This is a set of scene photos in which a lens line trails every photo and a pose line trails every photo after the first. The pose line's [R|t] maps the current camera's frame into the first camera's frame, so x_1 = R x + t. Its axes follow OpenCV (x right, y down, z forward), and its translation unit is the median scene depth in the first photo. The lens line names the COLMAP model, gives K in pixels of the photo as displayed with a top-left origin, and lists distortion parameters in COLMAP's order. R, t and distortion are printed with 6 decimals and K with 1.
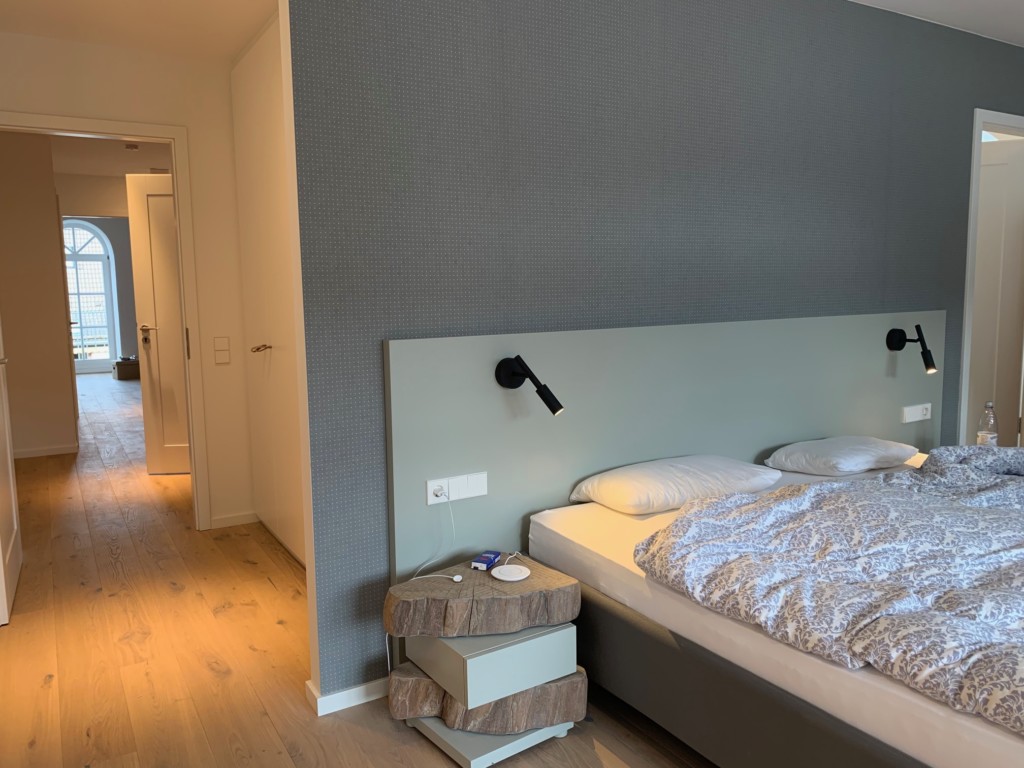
lens RADIAL K [[781.4, 0, 512.9], [0, 781.4, 383.8], [0, 0, 1]] dist [0.047217, -0.044497]
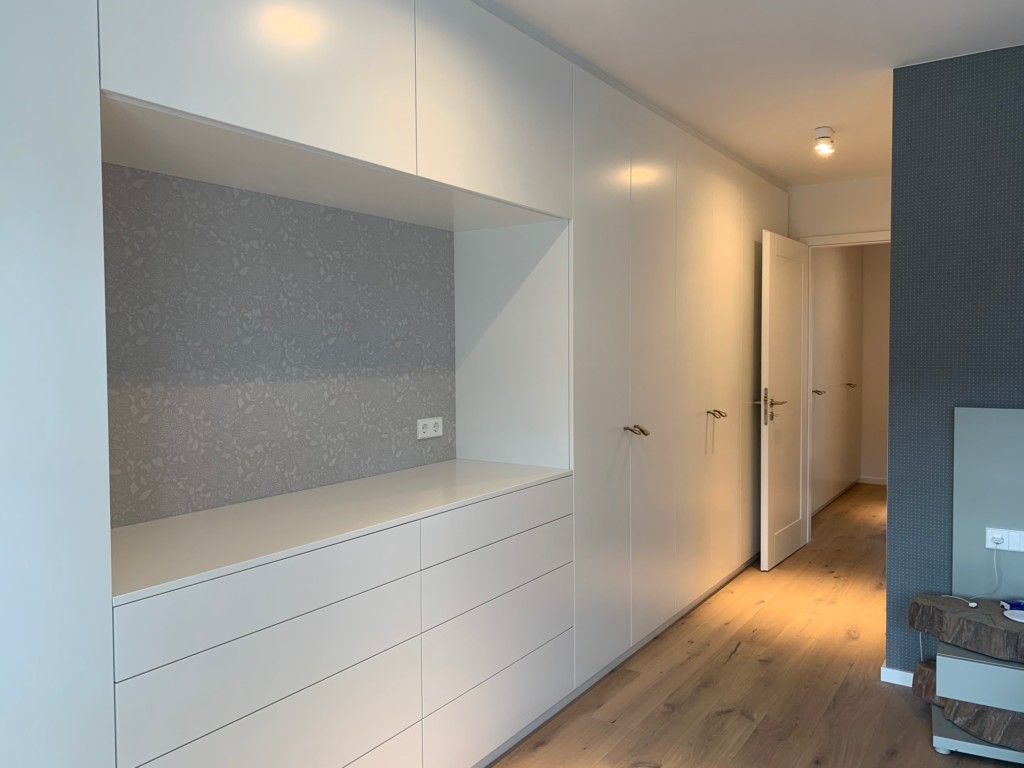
lens RADIAL K [[781.4, 0, 516.1], [0, 781.4, 386.9], [0, 0, 1]] dist [0.047217, -0.044497]
pose [[0.432749, 0.055263, -0.899819, 0.671009], [-0.109641, 0.993936, 0.008314, -0.020296], [0.894823, 0.095059, 0.436184, -0.196385]]
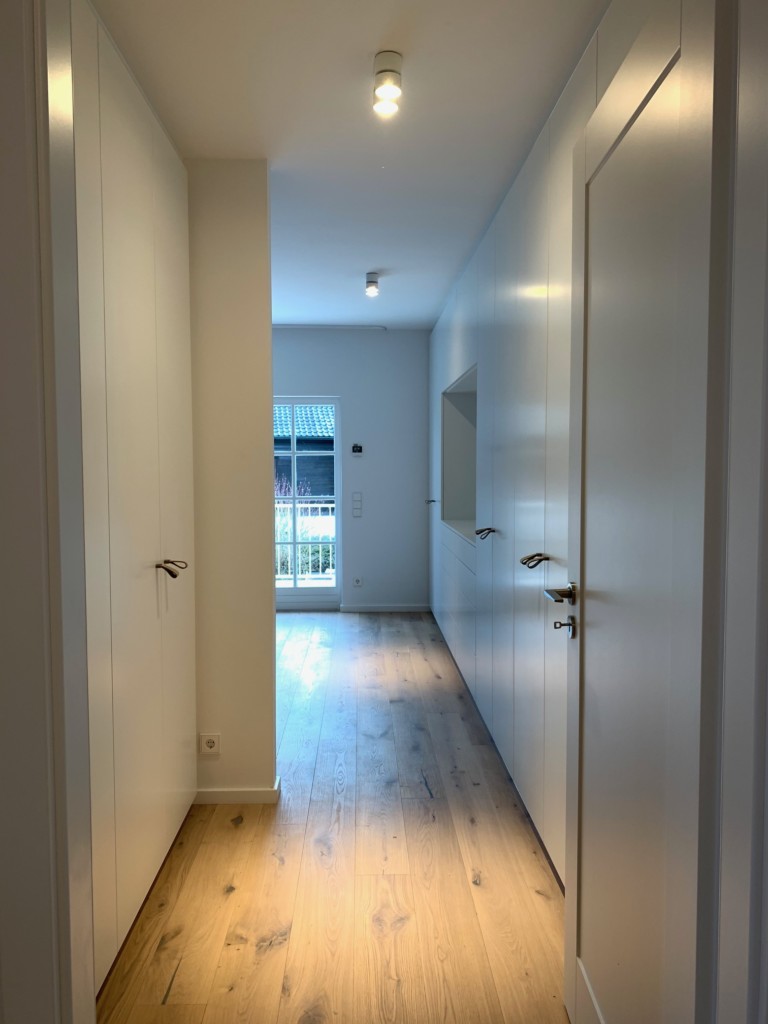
lens RADIAL K [[781.4, 0, 386.6], [0, 781.4, 512.5], [0, 0, 1]] dist [0.047217, -0.044497]
pose [[-0.874551, -0.013971, 0.484732, -1.046103], [0.072606, 0.984545, 0.159371, -0.242136], [-0.479467, 0.174572, -0.860021, 1.980515]]
